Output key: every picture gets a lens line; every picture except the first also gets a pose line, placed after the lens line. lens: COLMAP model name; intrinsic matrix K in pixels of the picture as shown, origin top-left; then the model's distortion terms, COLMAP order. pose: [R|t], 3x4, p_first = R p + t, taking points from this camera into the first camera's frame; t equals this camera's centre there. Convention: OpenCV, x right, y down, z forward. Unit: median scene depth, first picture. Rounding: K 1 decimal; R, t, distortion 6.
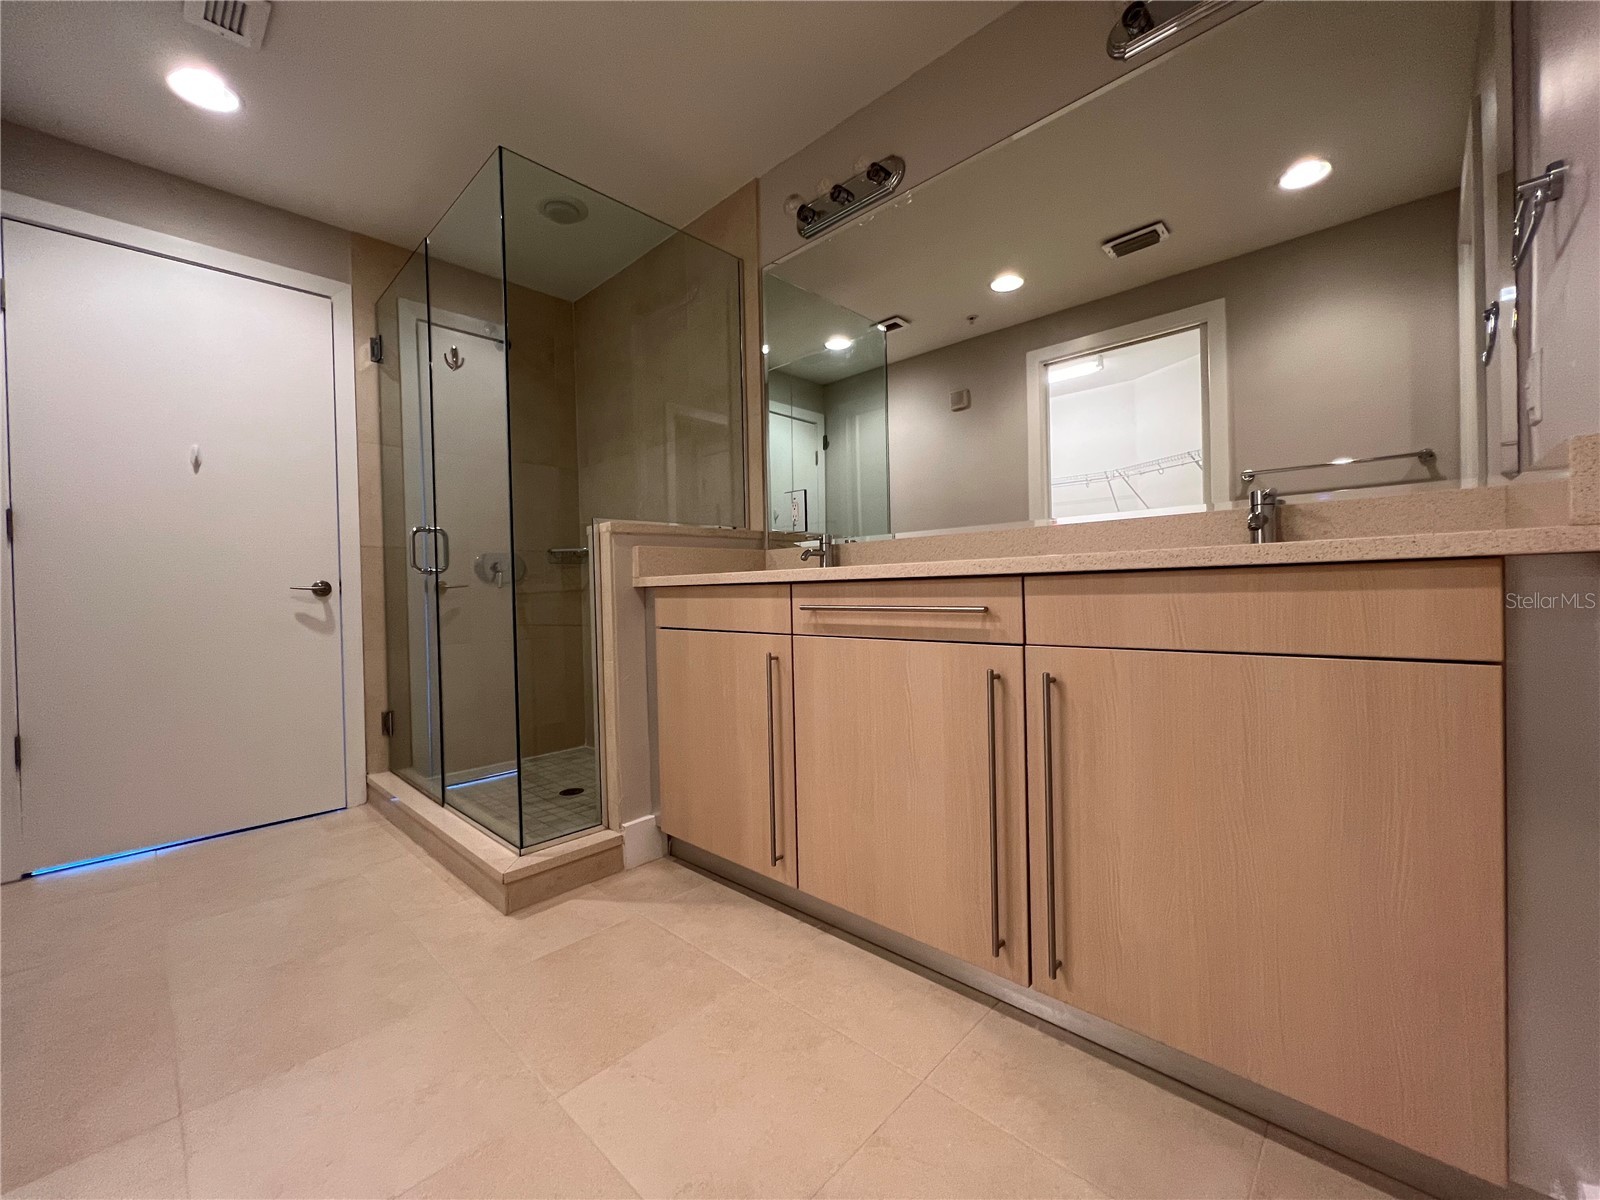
lens RADIAL K [[642.1, 0, 793.6], [0, 642.1, 595.3], [0, 0, 1]] dist [-0.000401, -0.000612]
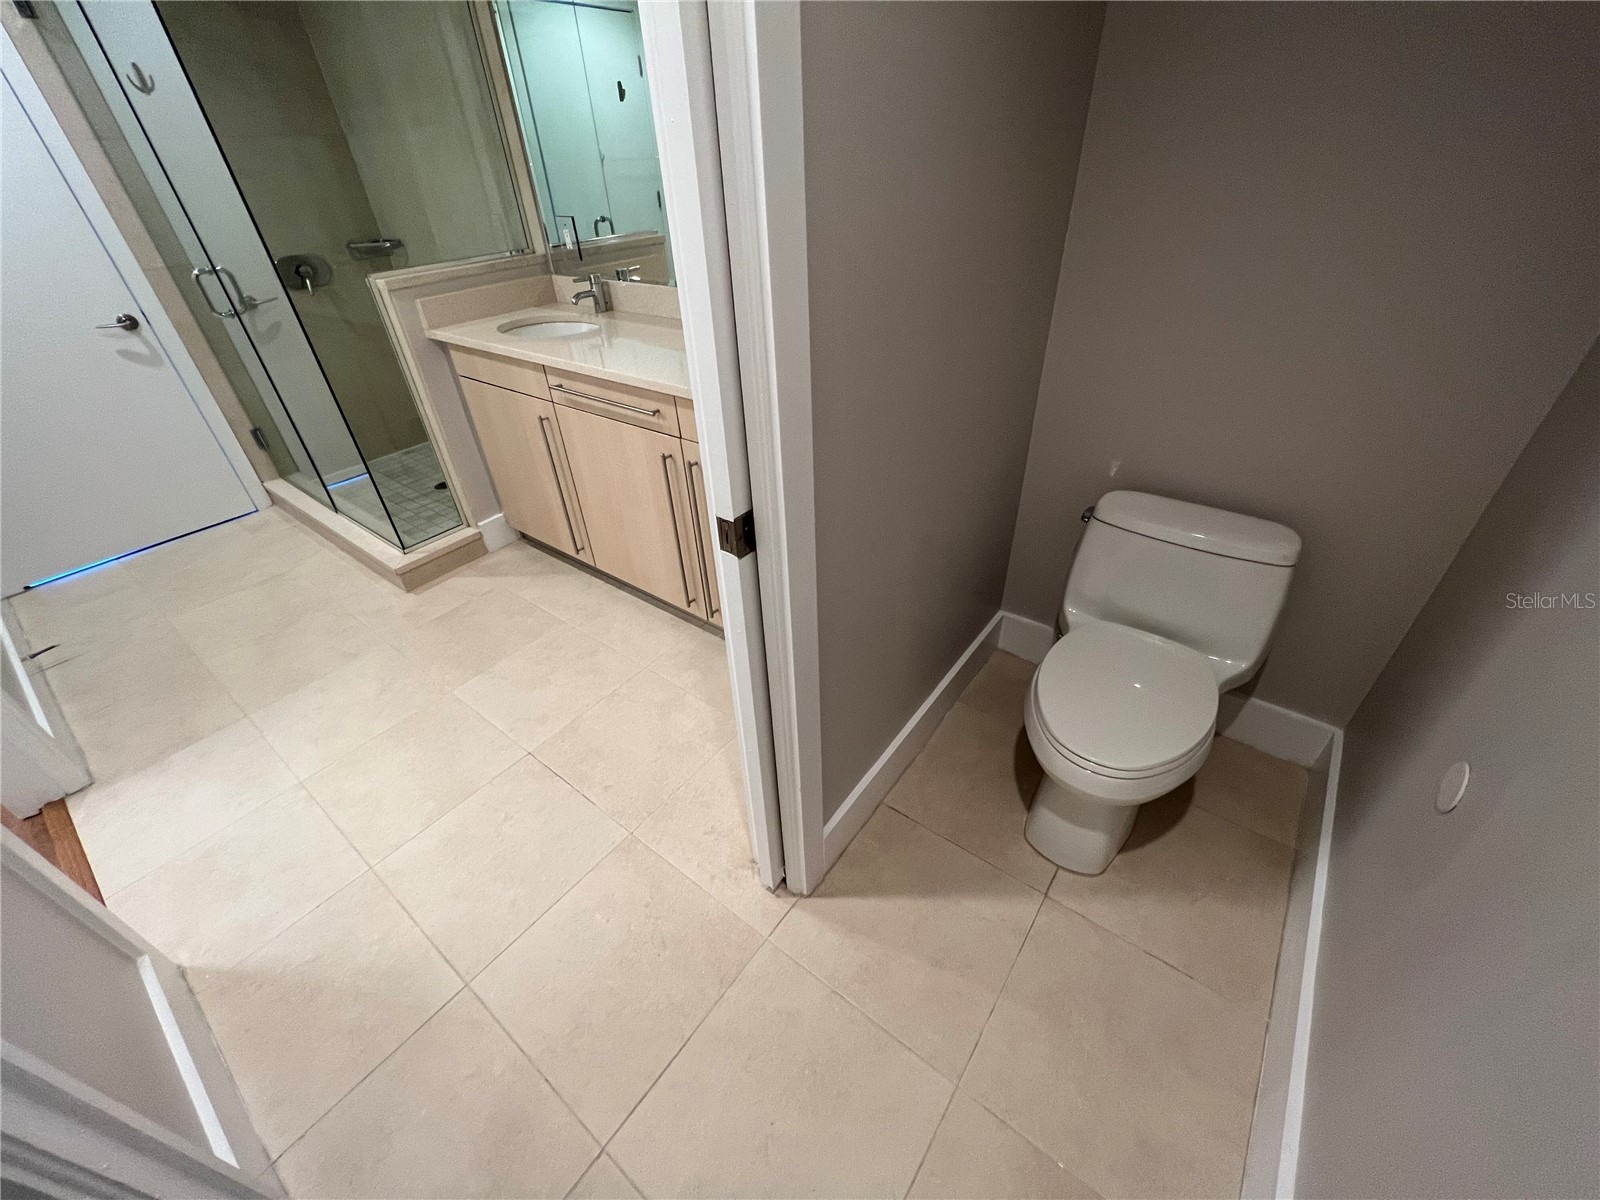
lens RADIAL K [[642.1, 0, 792.9], [0, 642.1, 600.9], [0, 0, 1]] dist [-0.000401, -0.000612]
pose [[0.993761, -0.078823, 0.078909, 0.288024], [0.019904, 0.821470, 0.569904, -0.282965], [-0.109743, -0.564777, 0.817914, -0.292131]]
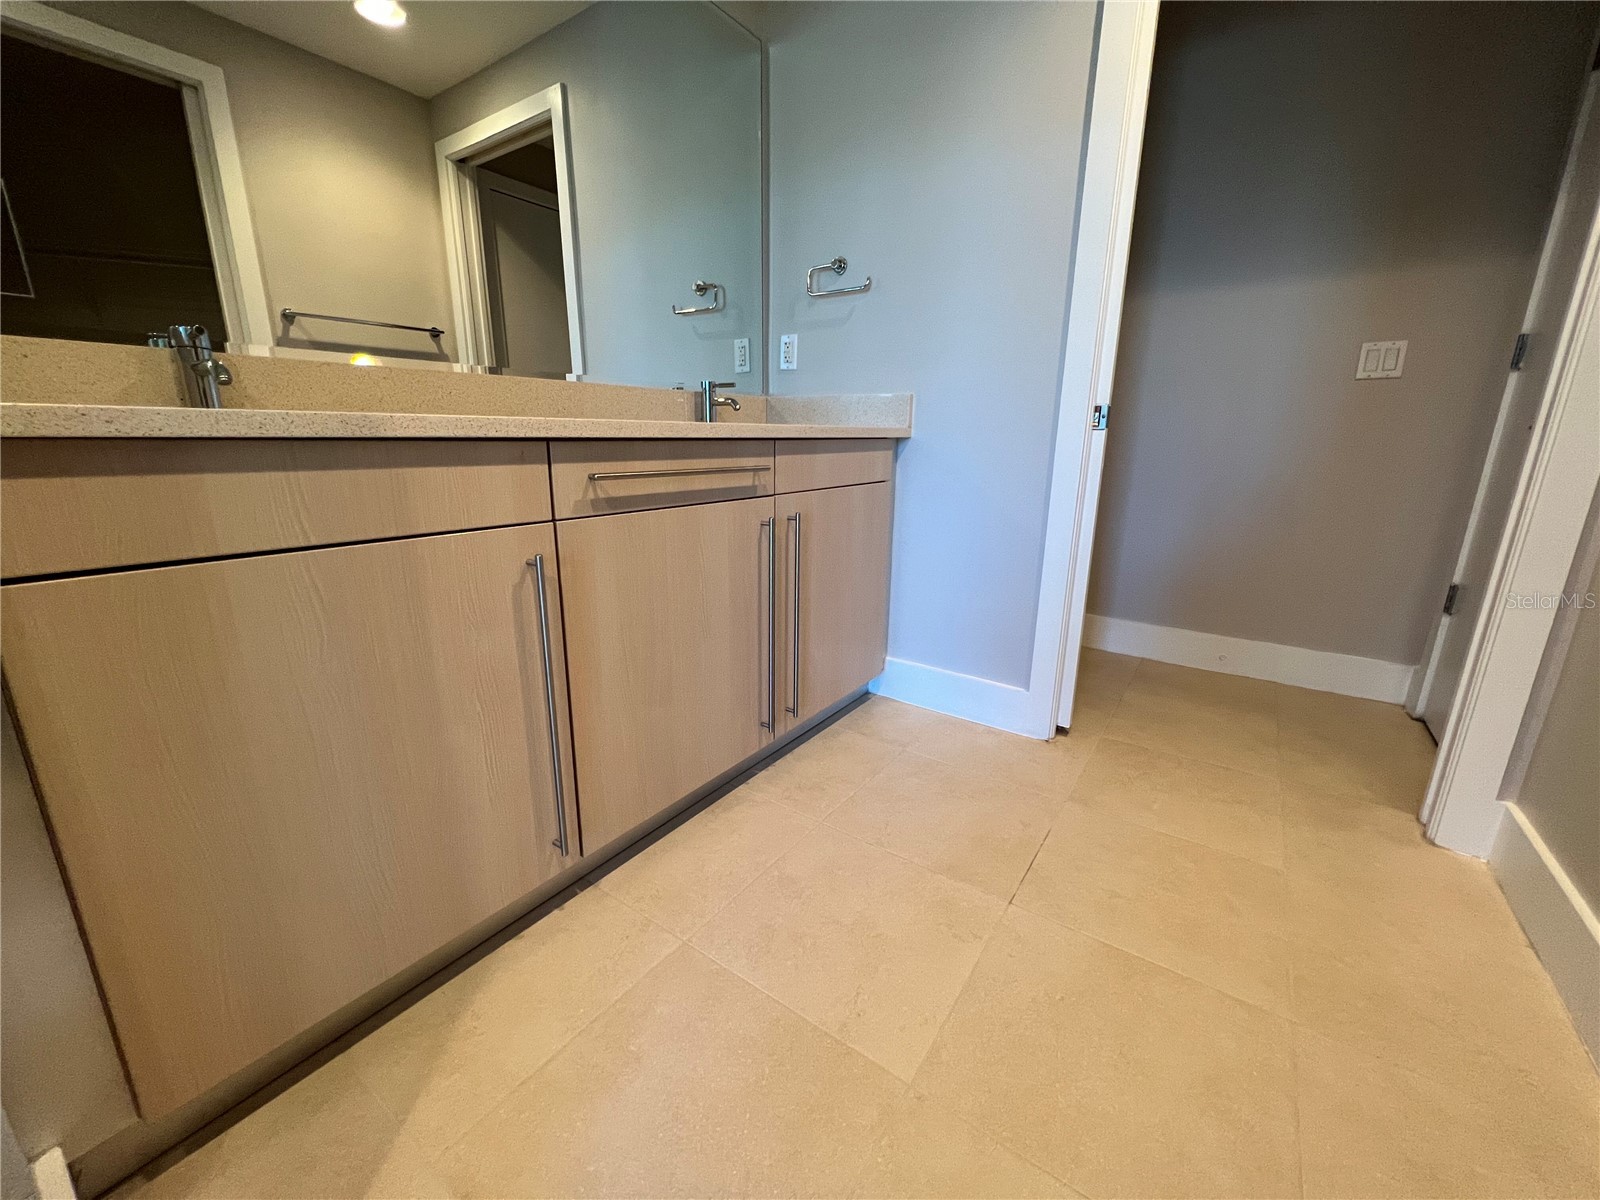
lens RADIAL K [[642.1, 0, 792.8], [0, 642.1, 600.3], [0, 0, 1]] dist [-0.000401, -0.000612]
pose [[-0.155374, -0.222576, 0.962455, -0.571198], [0.006658, 0.974029, 0.226327, -0.005373], [-0.987833, 0.041574, -0.149857, 0.710874]]
